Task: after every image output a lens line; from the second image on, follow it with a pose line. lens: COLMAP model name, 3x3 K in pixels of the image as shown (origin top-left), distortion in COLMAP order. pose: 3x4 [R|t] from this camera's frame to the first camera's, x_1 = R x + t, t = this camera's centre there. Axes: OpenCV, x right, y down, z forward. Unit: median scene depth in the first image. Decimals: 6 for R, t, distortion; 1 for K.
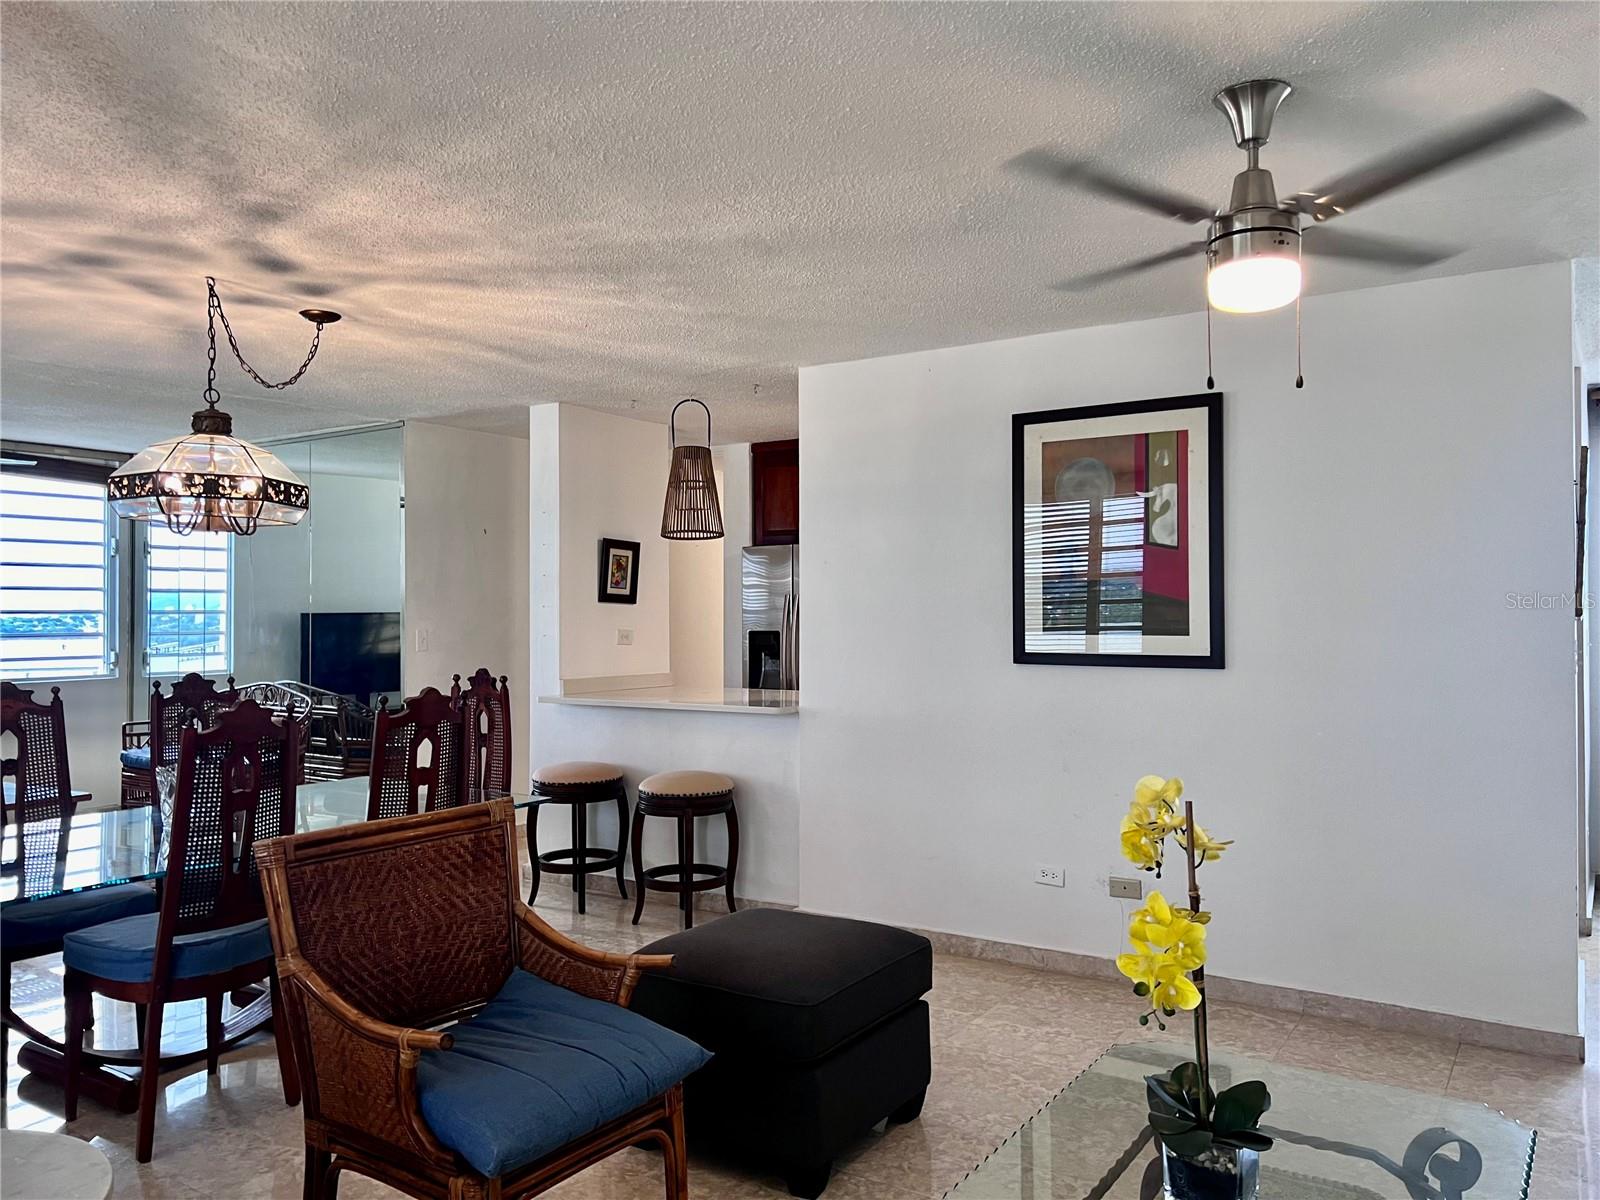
lens RADIAL K [[1195.6, 0, 800.0], [0, 1195.6, 600.0], [0, 0, 1]] dist [0.067533, -0.087451]
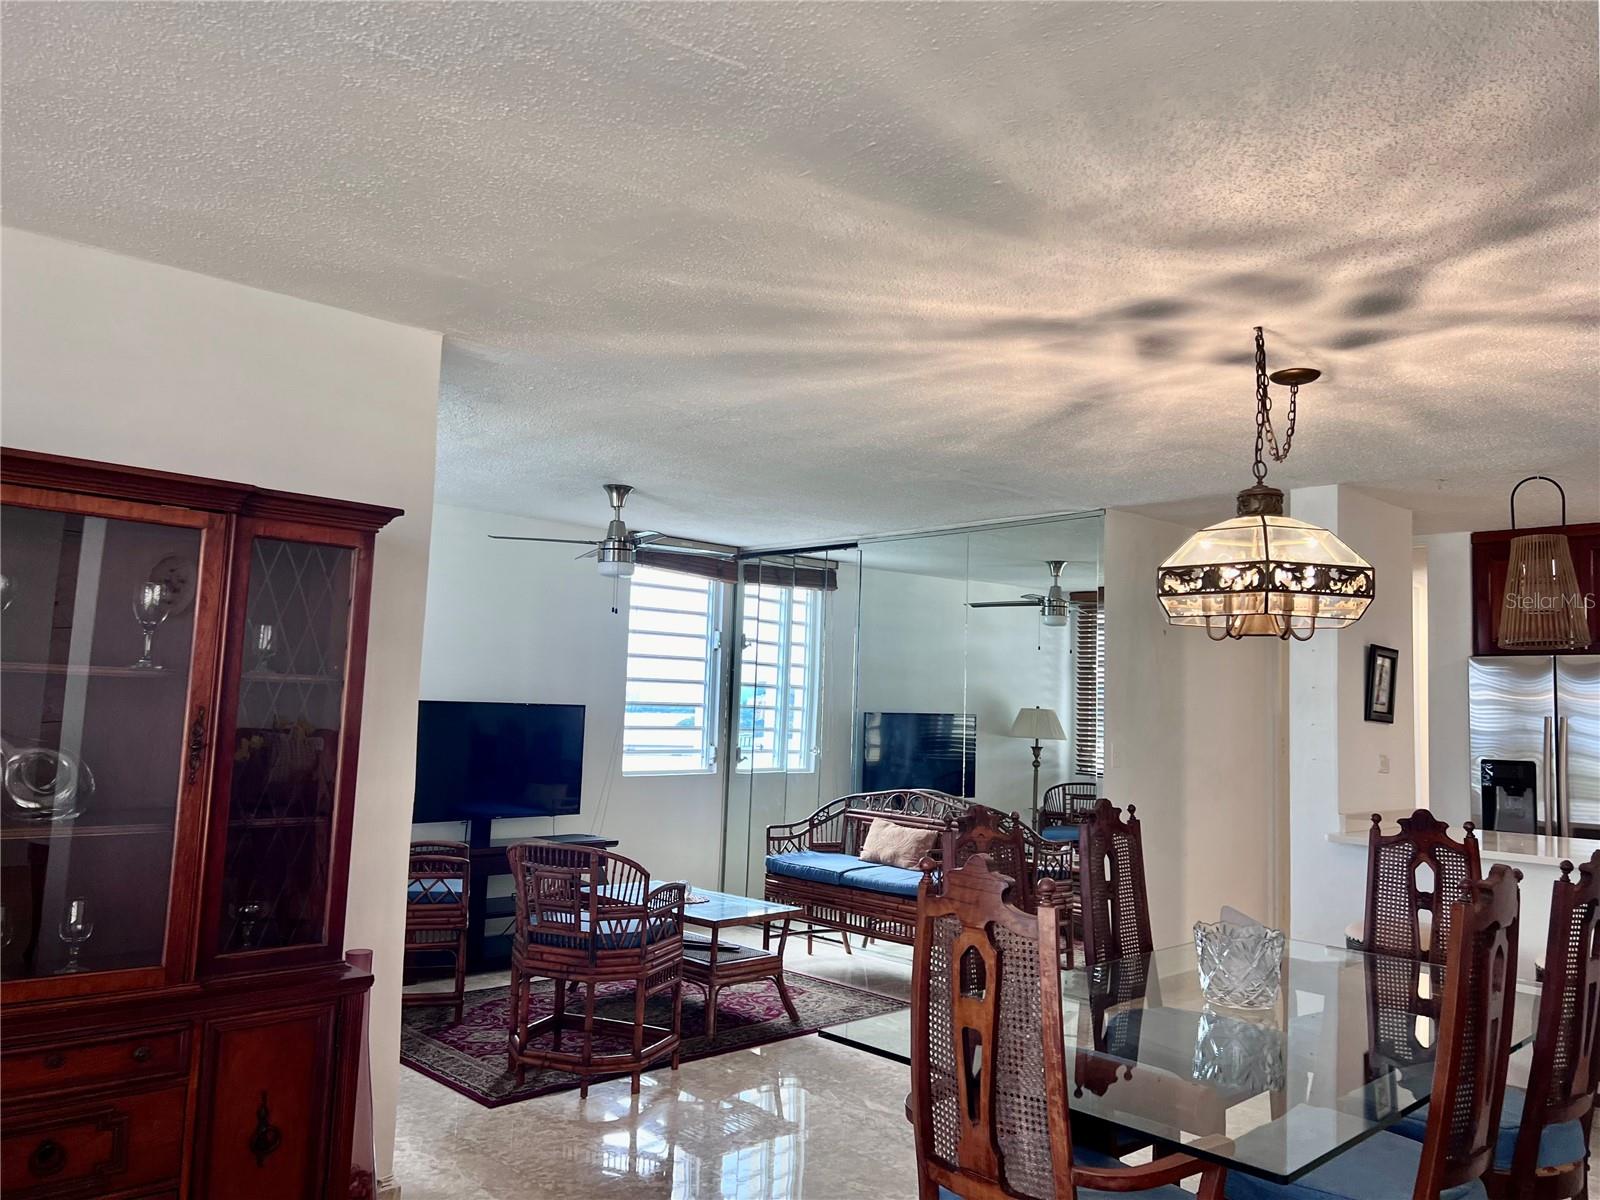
lens RADIAL K [[1195.6, 0, 800.0], [0, 1195.6, 600.0], [0, 0, 1]] dist [0.067533, -0.087451]
pose [[0.971580, 0.012915, -0.236360, -0.564687], [-0.031772, 0.996590, -0.076146, -0.008425], [0.234571, 0.081492, 0.968677, 0.136181]]
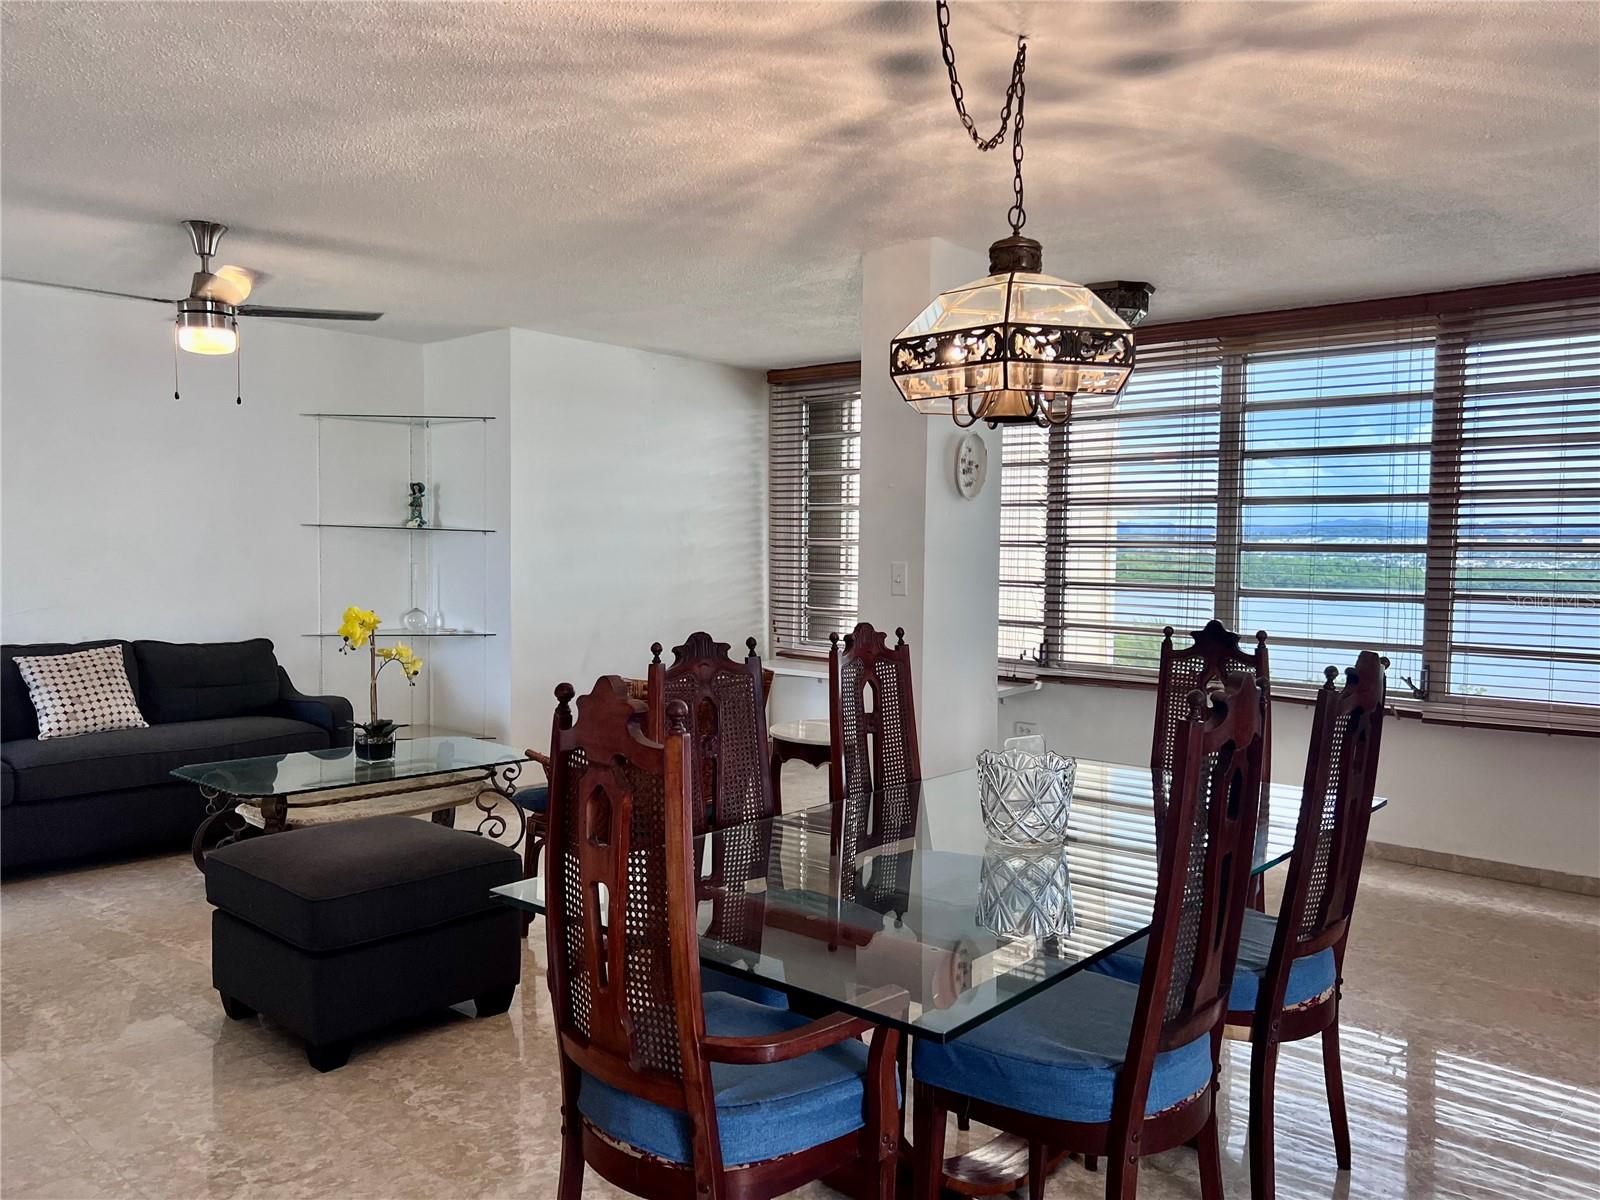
lens RADIAL K [[1247.5, 0, 818.8], [0, 1247.5, 602.8], [0, 0, 1]] dist [0.062645, -0.001728]
pose [[-0.989831, -0.016525, 0.141287, -0.455545], [-0.011803, 0.999345, 0.034195, 0.023212], [-0.141759, 0.032180, -0.989378, 1.632435]]
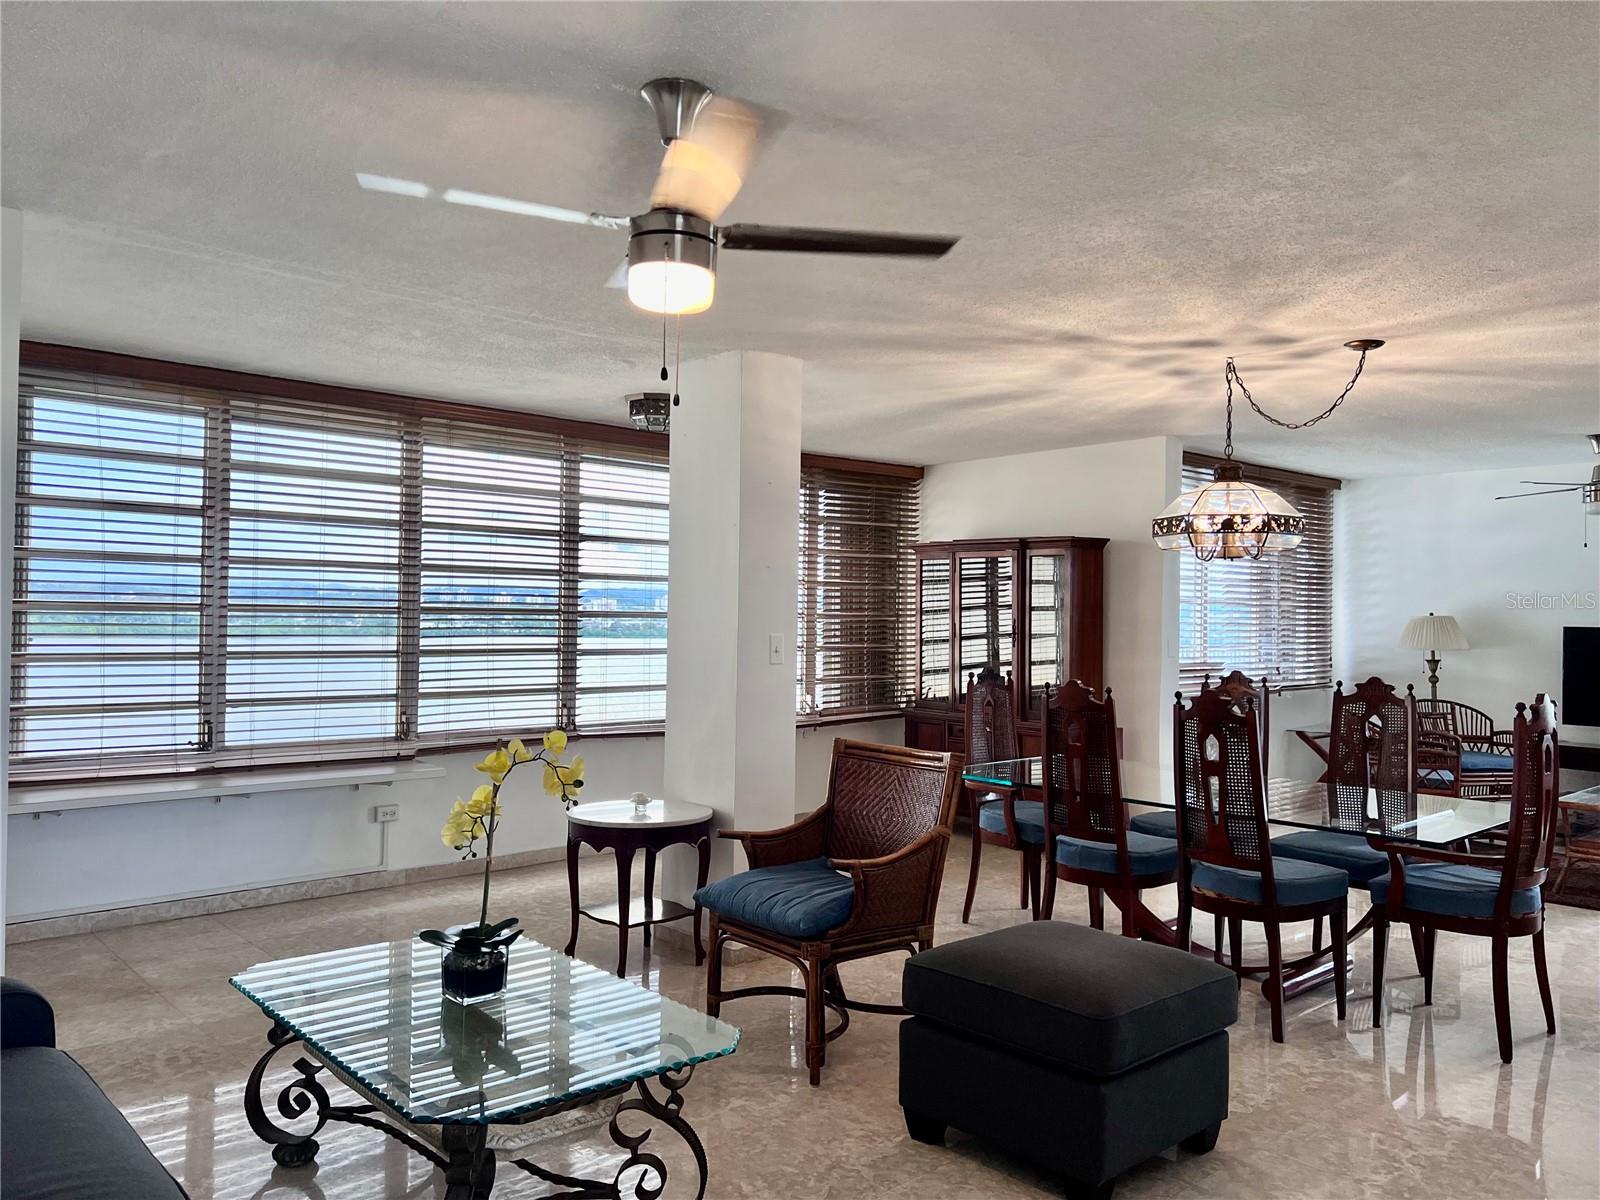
lens RADIAL K [[1195.6, 0, 800.0], [0, 1195.6, 600.0], [0, 0, 1]] dist [0.067533, -0.087451]
pose [[-0.241358, -0.015814, -0.970307, 0.791502], [-0.002522, 0.999874, -0.015668, 0.007725], [0.970433, -0.001335, -0.241367, 0.814947]]
